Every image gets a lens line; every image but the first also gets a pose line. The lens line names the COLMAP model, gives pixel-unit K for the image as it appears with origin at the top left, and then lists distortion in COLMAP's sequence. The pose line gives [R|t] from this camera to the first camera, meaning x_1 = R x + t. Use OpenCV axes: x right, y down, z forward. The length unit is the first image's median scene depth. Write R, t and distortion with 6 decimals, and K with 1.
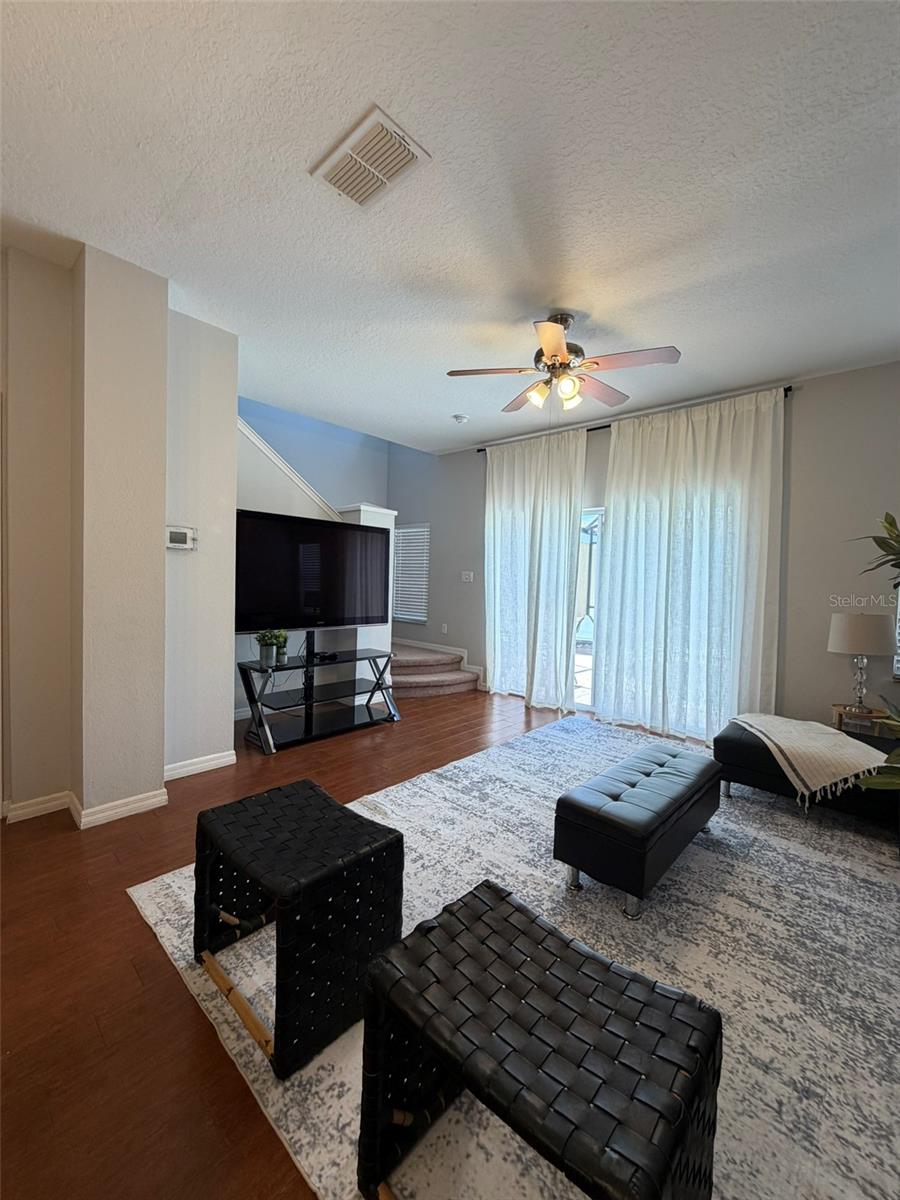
lens RADIAL K [[478.2, 0, 452.2], [0, 478.2, 597.2], [0, 0, 1]] dist [0.001500, -0.000450]
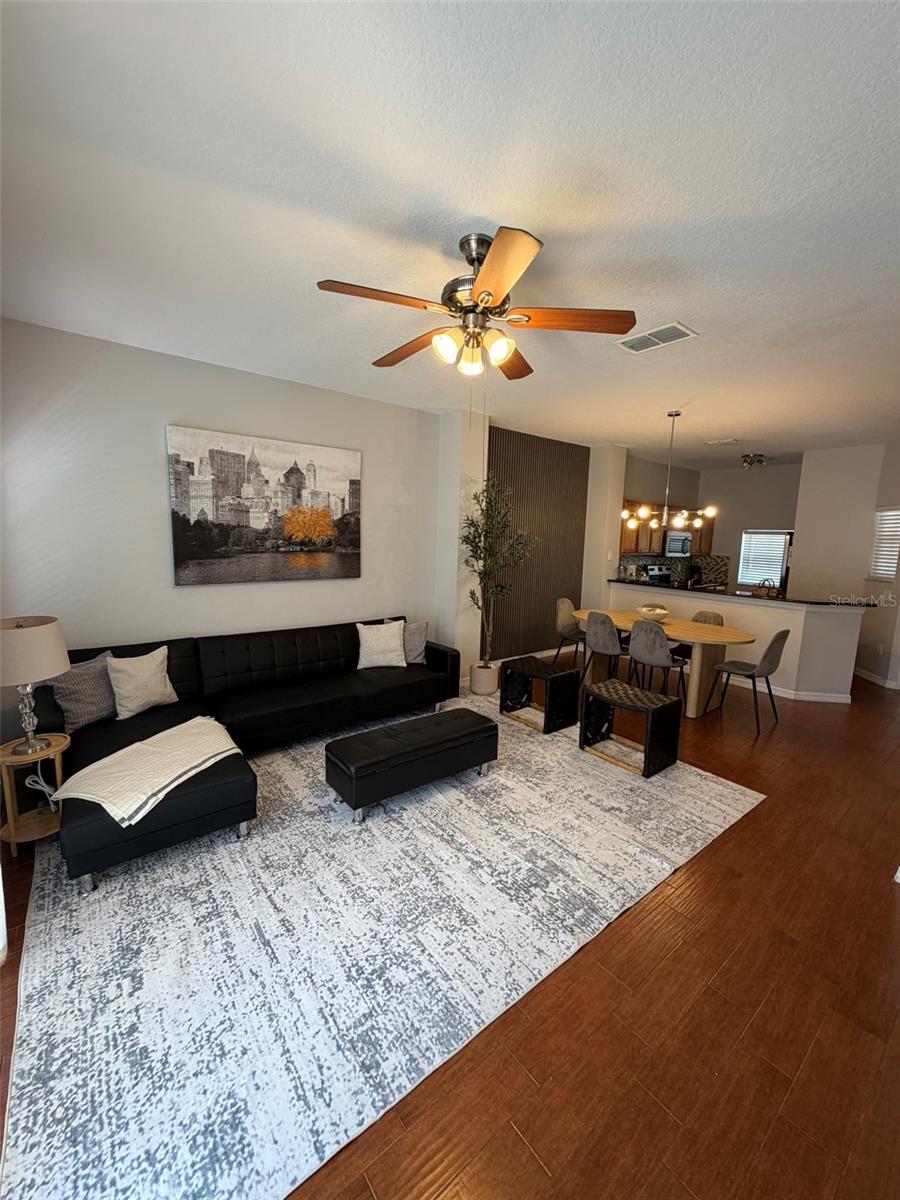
lens RADIAL K [[478.2, 0, 450.0], [0, 478.2, 597.1], [0, 0, 1]] dist [0.001500, -0.000450]
pose [[-0.983684, -0.079267, 0.161500, 0.099817], [-0.050412, 0.983186, 0.175510, -0.169851], [-0.172697, 0.164505, -0.971141, 1.645899]]
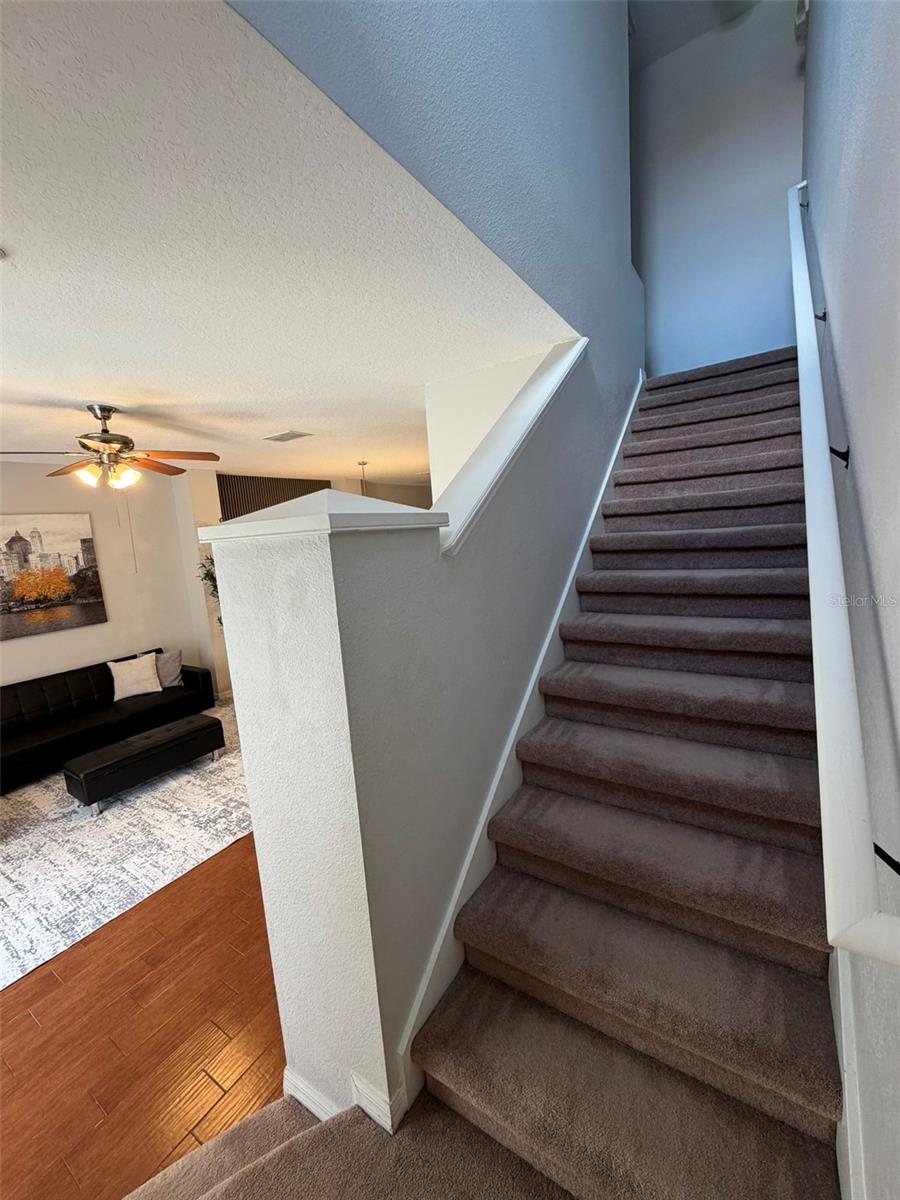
lens RADIAL K [[478.2, 0, 447.7], [0, 478.2, 598.0], [0, 0, 1]] dist [0.001500, -0.000450]
pose [[-0.987822, 0.061021, -0.143121, -0.334071], [0.035212, 0.983693, 0.176373, -0.294666], [0.151550, 0.169186, -0.973863, 2.061995]]
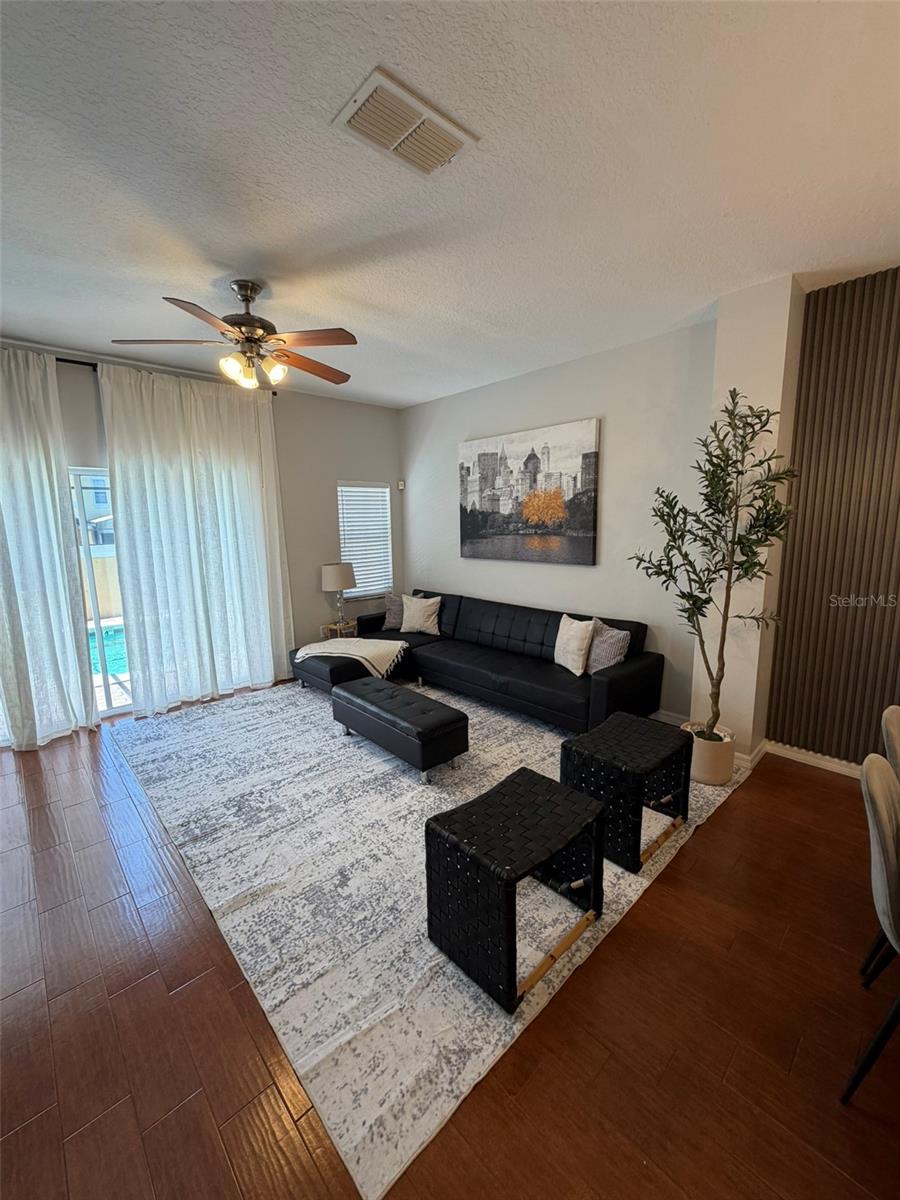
lens RADIAL K [[478.2, 0, 447.9], [0, 478.2, 595.5], [0, 0, 1]] dist [0.001500, -0.000450]
pose [[0.086587, -0.190030, 0.977953, -0.686022], [0.058852, 0.980901, 0.185393, -0.136973], [-0.994504, 0.041502, 0.096117, 0.513158]]
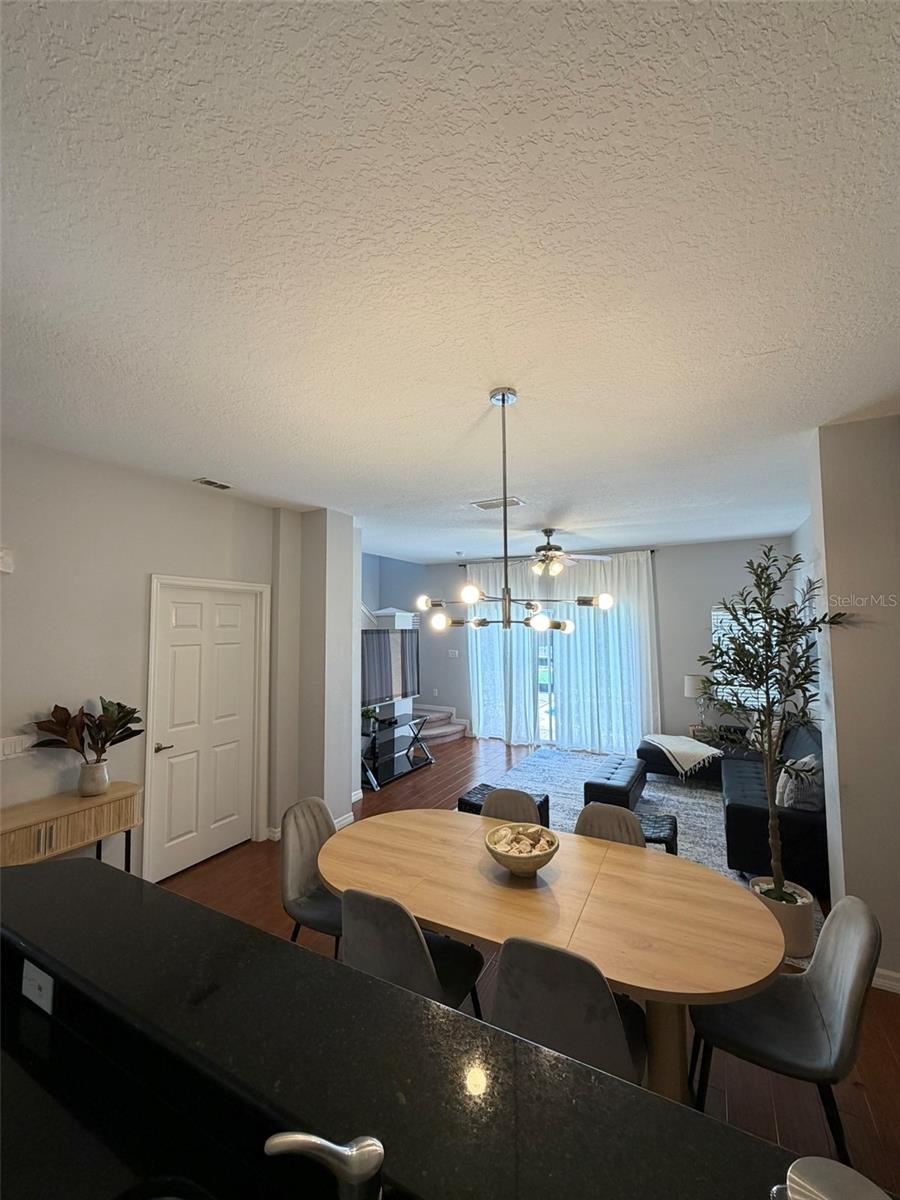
lens RADIAL K [[478.2, 0, 453.2], [0, 478.2, 596.0], [0, 0, 1]] dist [0.001500, -0.000450]
pose [[0.970999, -0.021100, 0.238152, -0.548929], [0.044564, 0.994614, -0.093574, -0.149246], [-0.234895, 0.101474, 0.966710, -0.655587]]
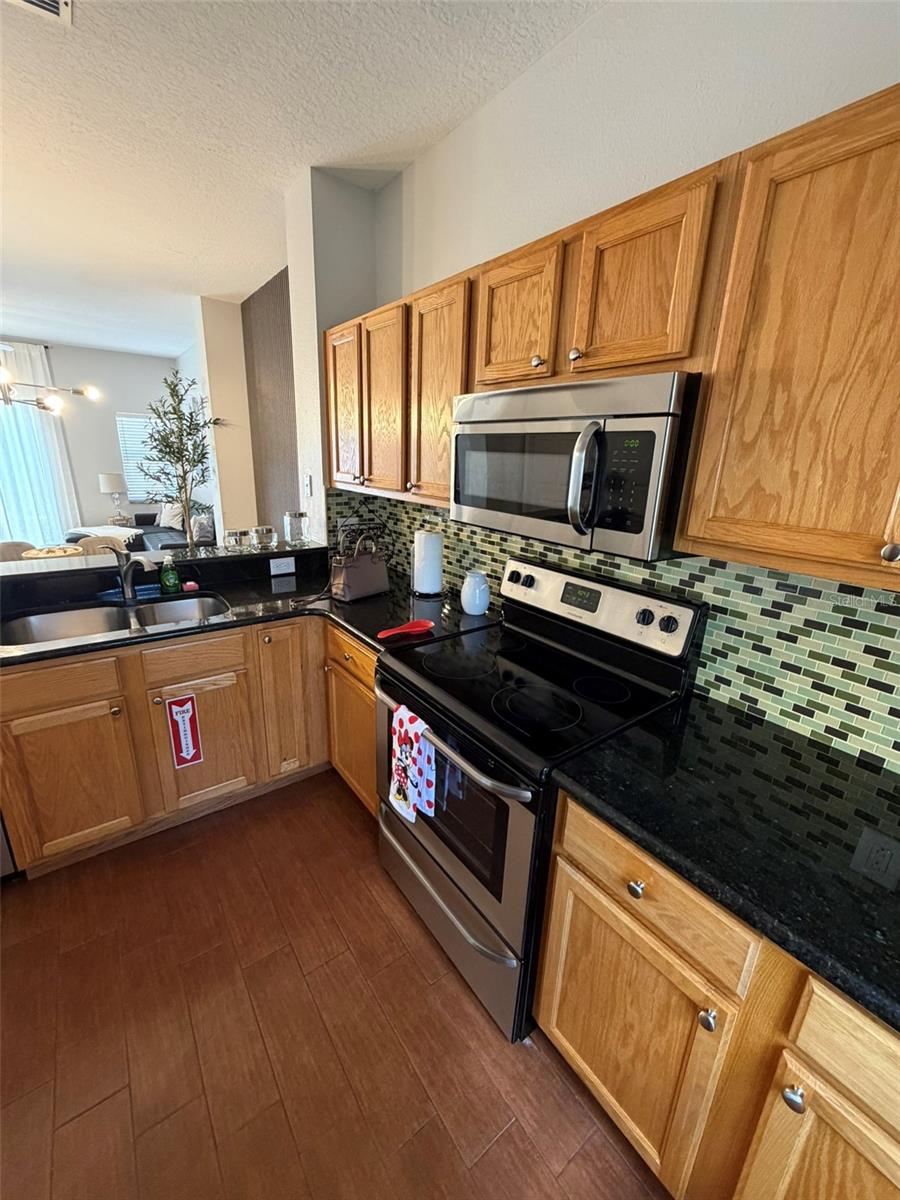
lens RADIAL K [[478.2, 0, 443.8], [0, 478.2, 597.1], [0, 0, 1]] dist [0.001500, -0.000450]
pose [[0.206719, -0.300690, 0.931049, -1.109641], [0.010139, 0.952211, 0.305274, -0.085434], [-0.978348, -0.053666, 0.199888, -1.023670]]
